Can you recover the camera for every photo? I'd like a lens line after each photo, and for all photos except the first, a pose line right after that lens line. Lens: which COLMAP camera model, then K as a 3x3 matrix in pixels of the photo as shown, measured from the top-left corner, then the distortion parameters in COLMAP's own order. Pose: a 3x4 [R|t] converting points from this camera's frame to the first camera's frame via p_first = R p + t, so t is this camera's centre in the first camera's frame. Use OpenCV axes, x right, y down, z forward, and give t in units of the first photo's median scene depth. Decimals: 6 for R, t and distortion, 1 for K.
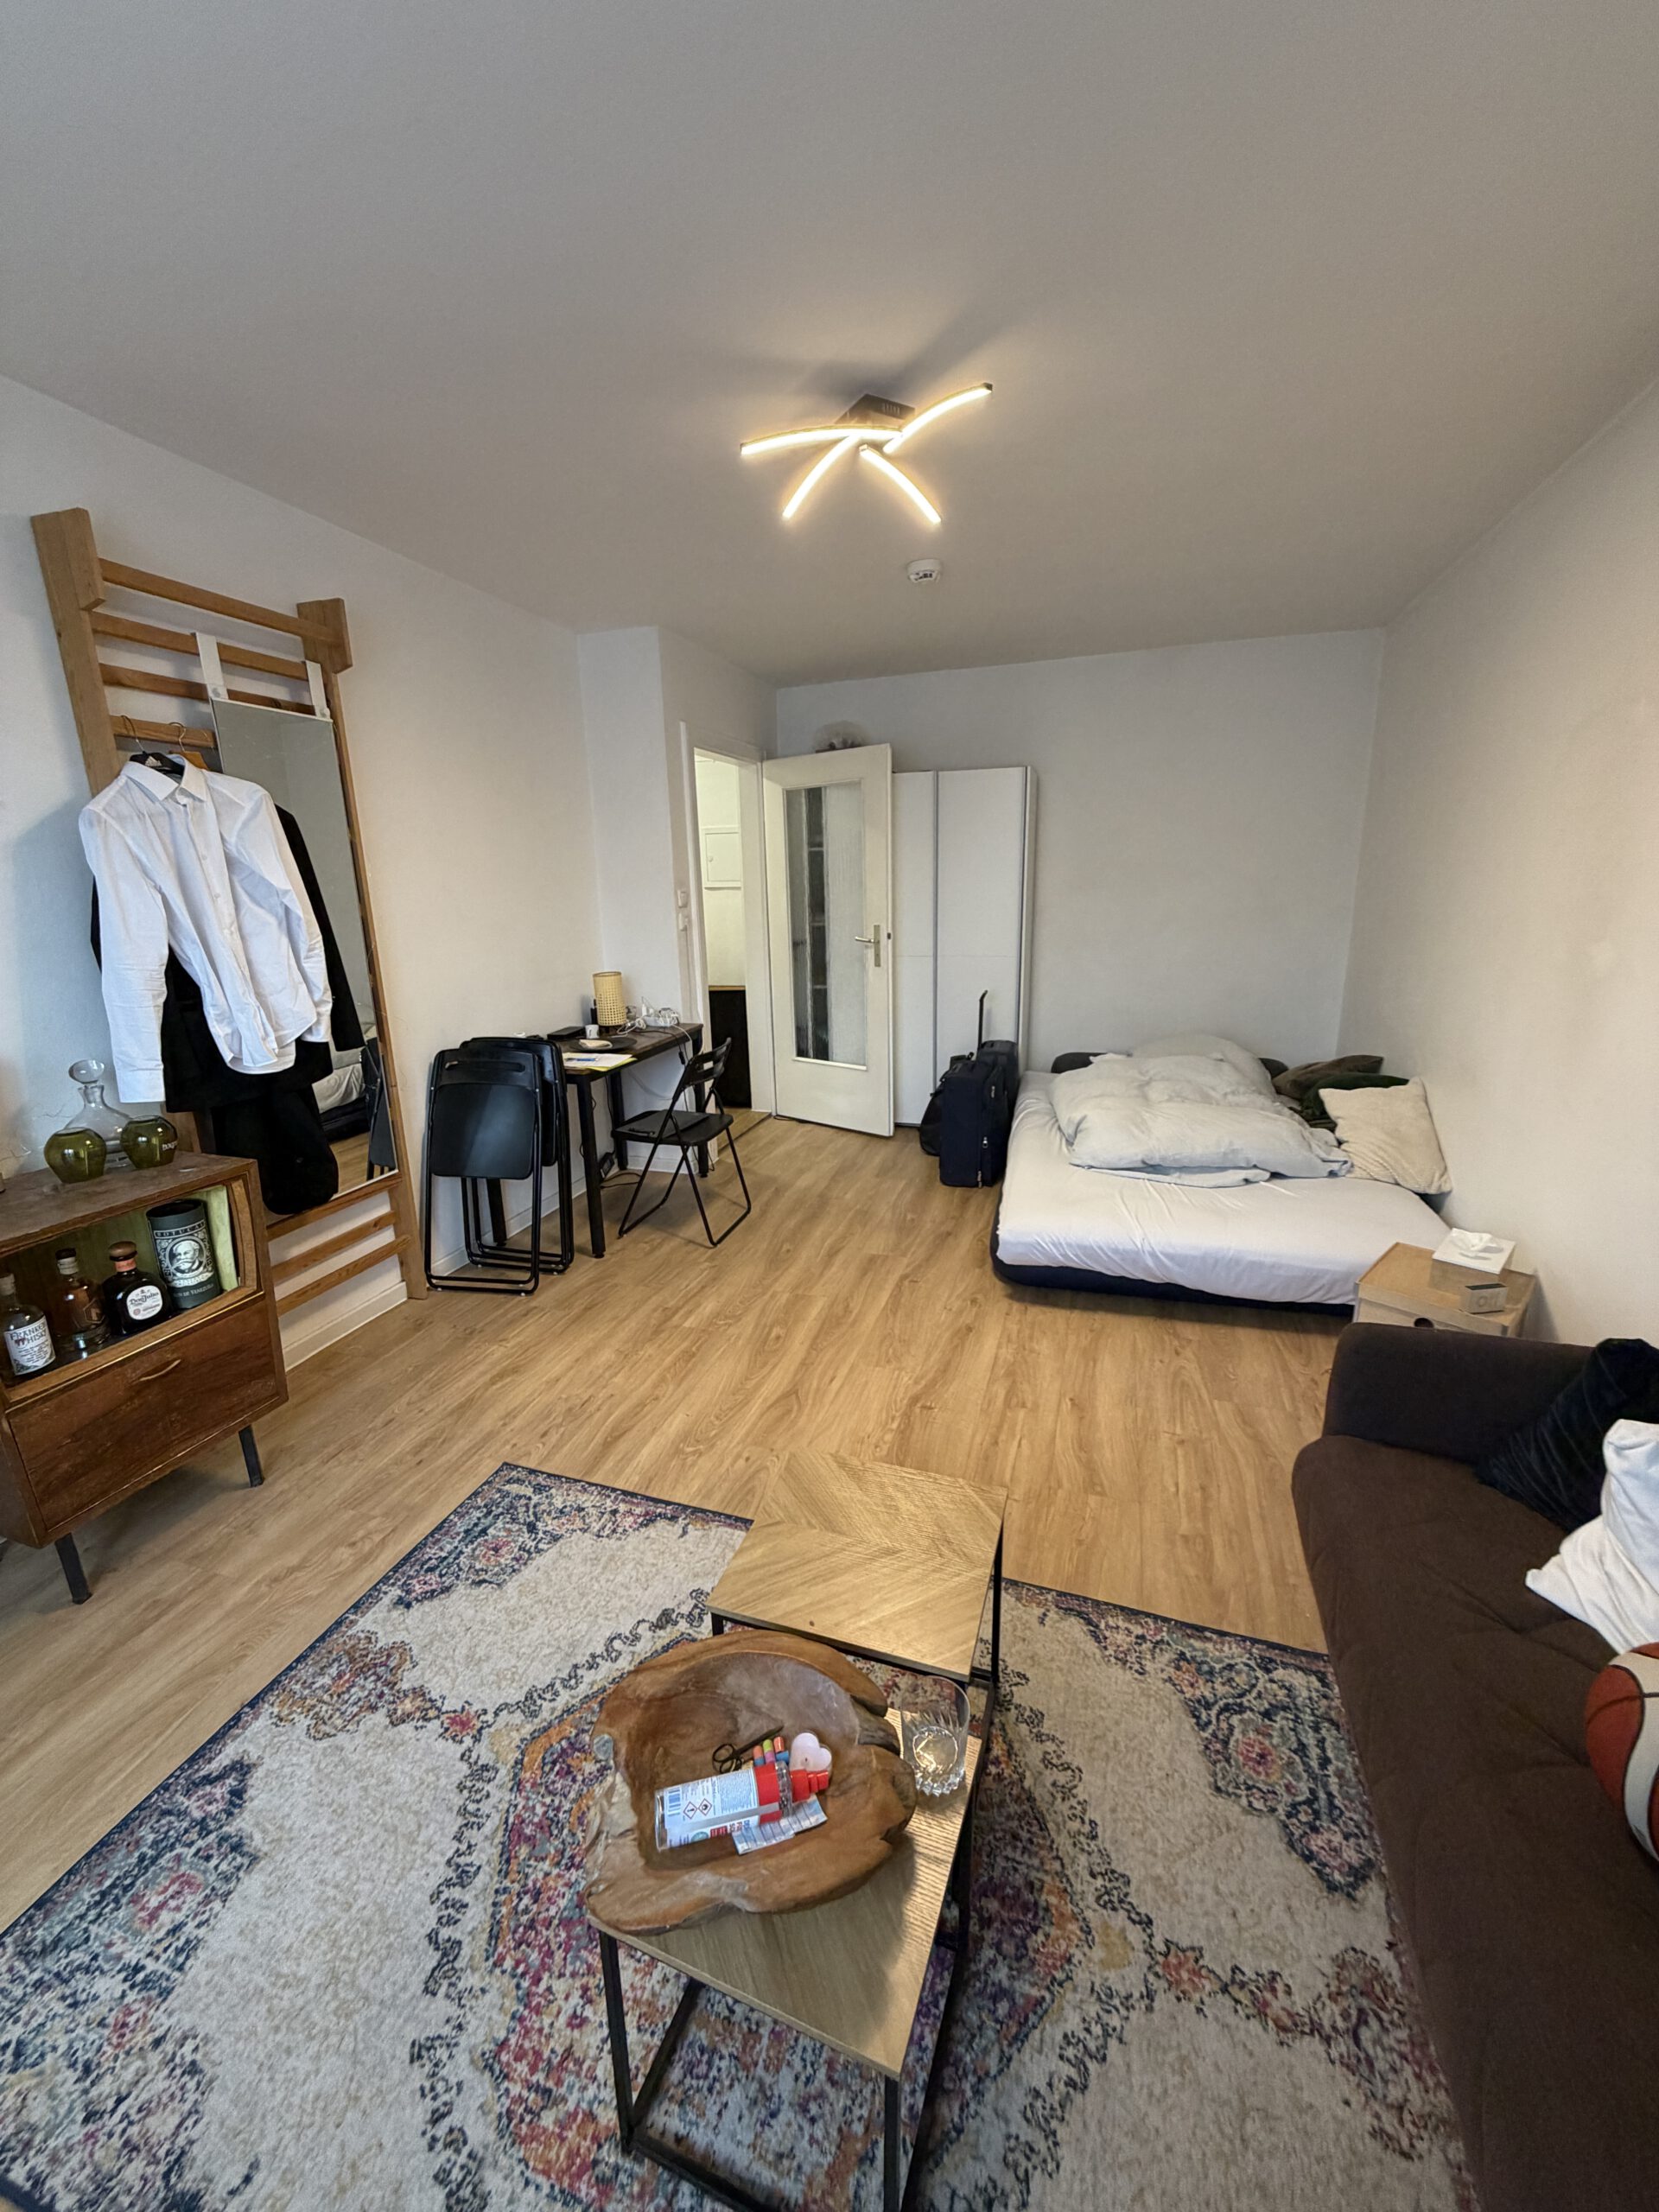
lens RADIAL K [[887.3, 0, 827.5], [0, 887.3, 1108.0], [0, 0, 1]] dist [-0.001061, 0.000071]
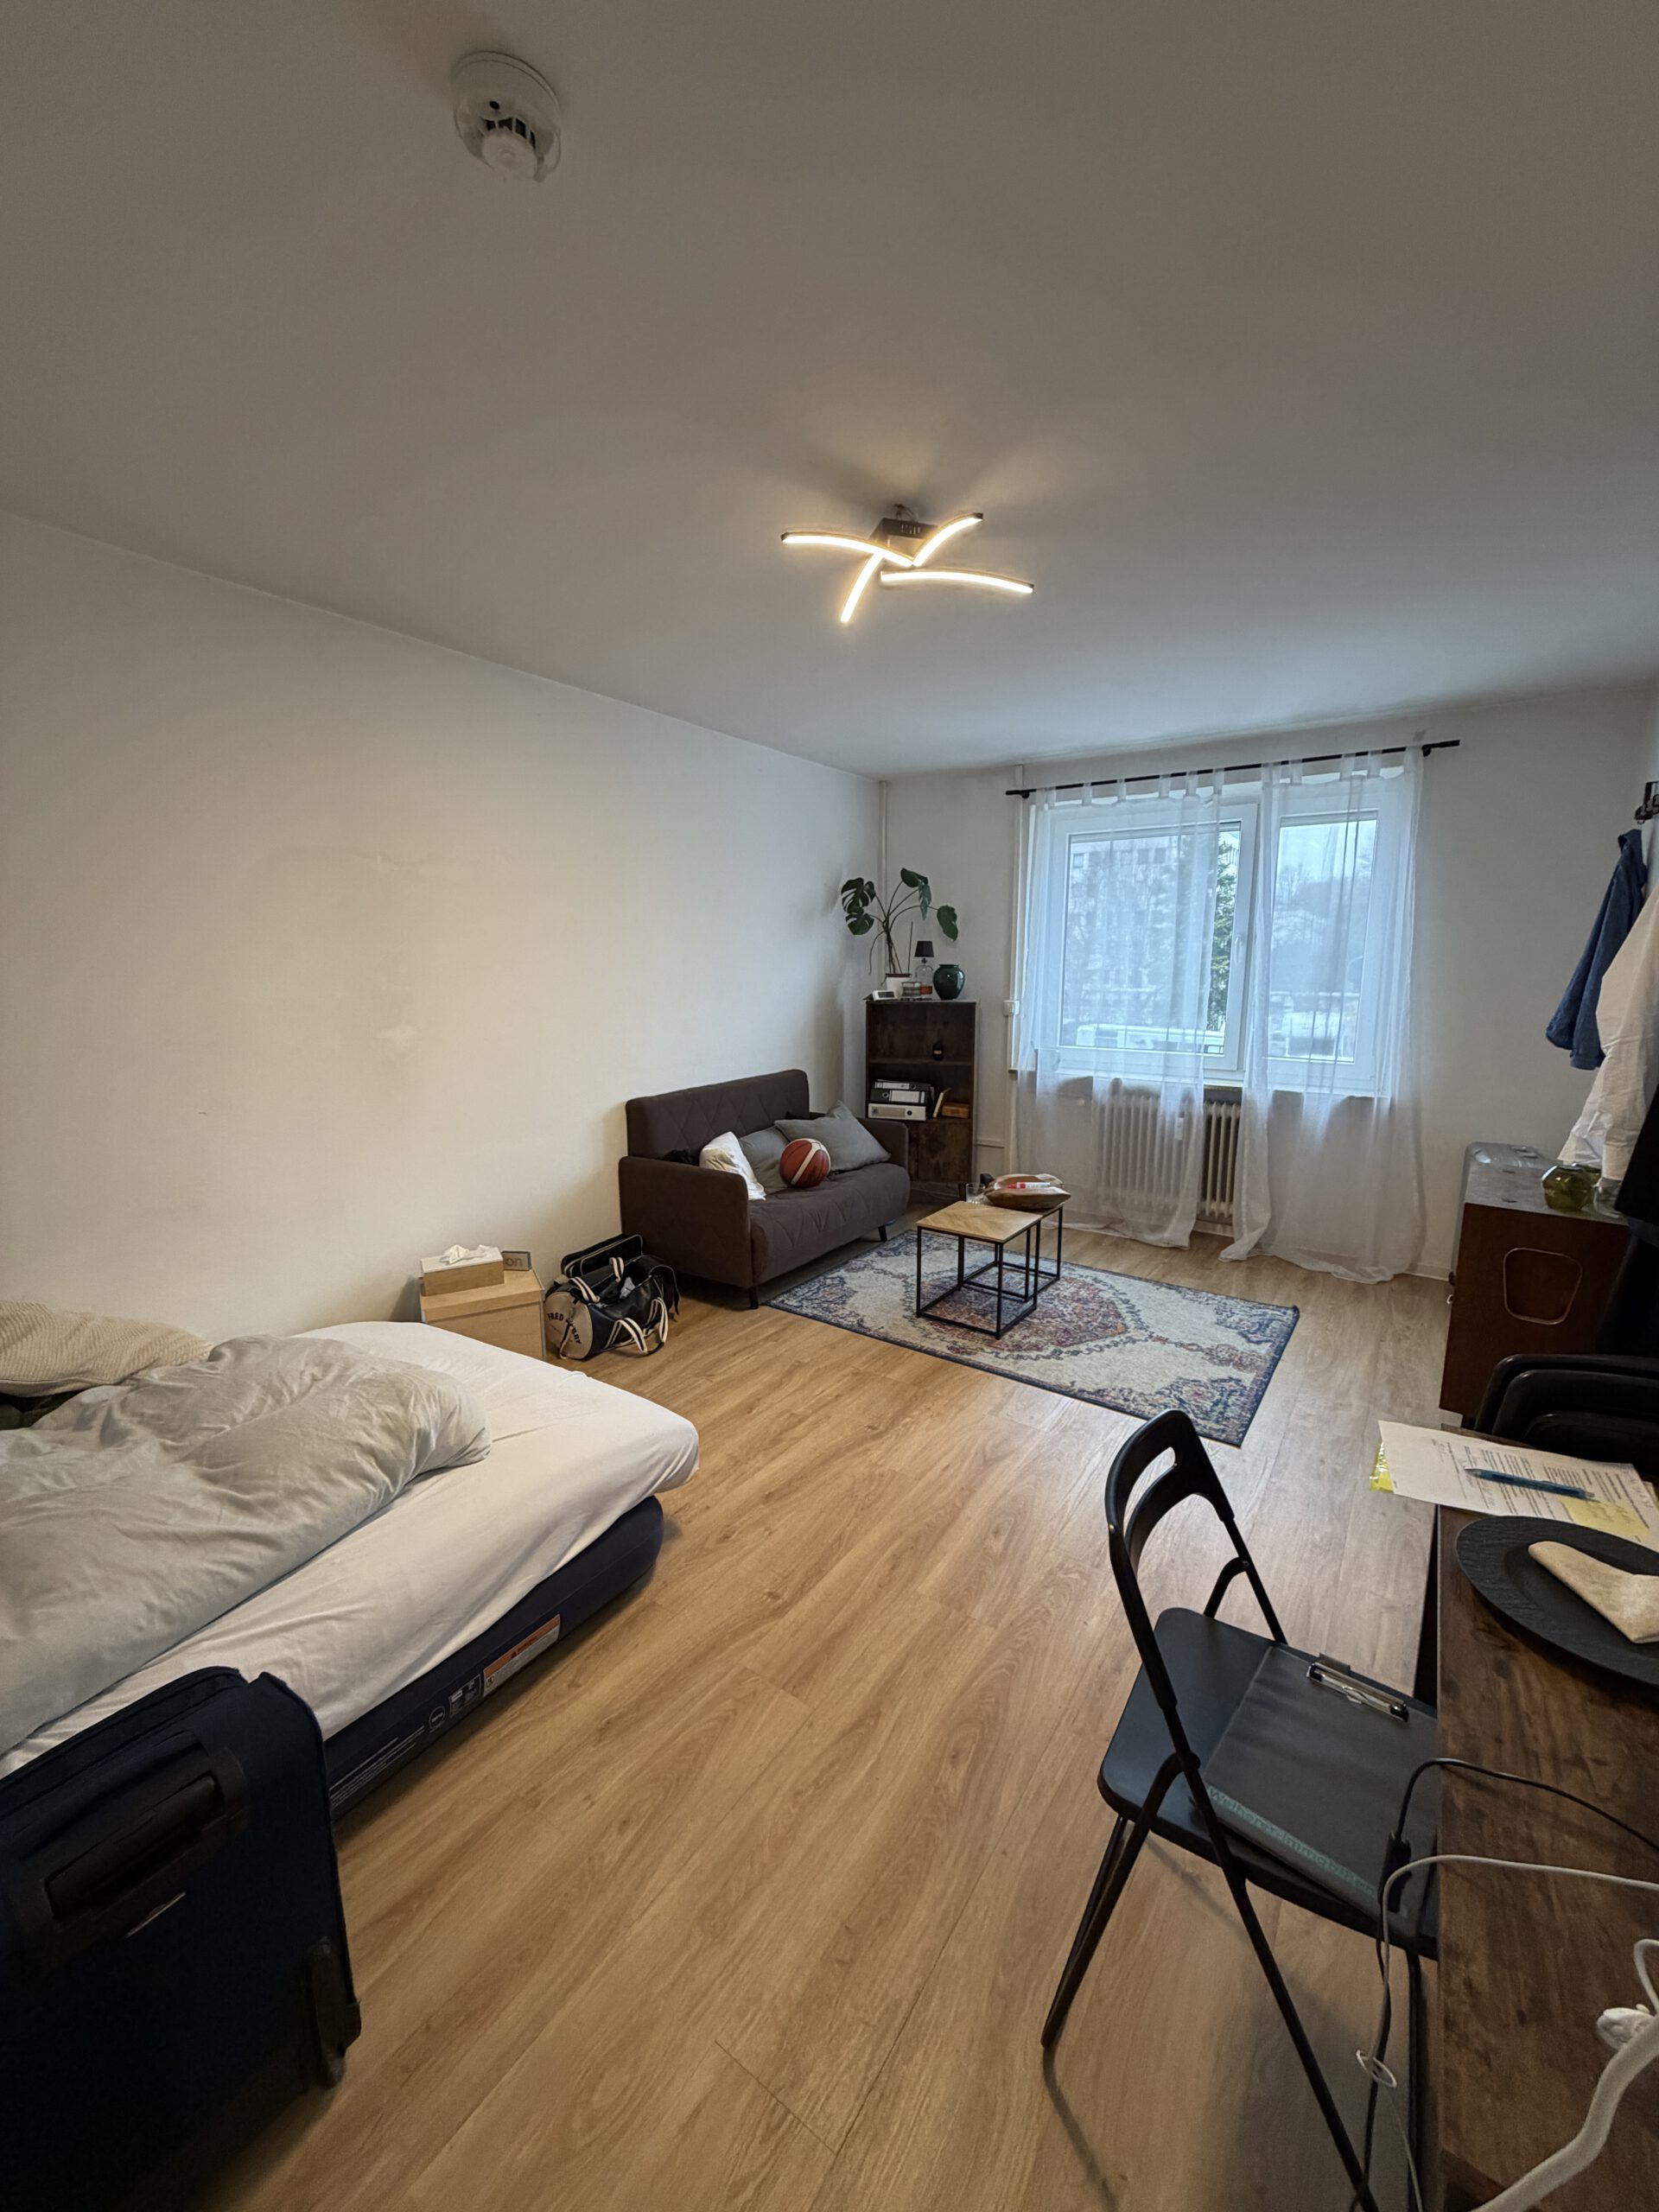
lens RADIAL K [[887.3, 0, 832.5], [0, 887.3, 1105.1], [0, 0, 1]] dist [-0.001061, 0.000071]
pose [[-0.958053, -0.028464, 0.285175, -0.197242], [0.089901, 0.914982, 0.393352, -0.639271], [-0.272126, 0.402490, -0.874042, 2.382532]]
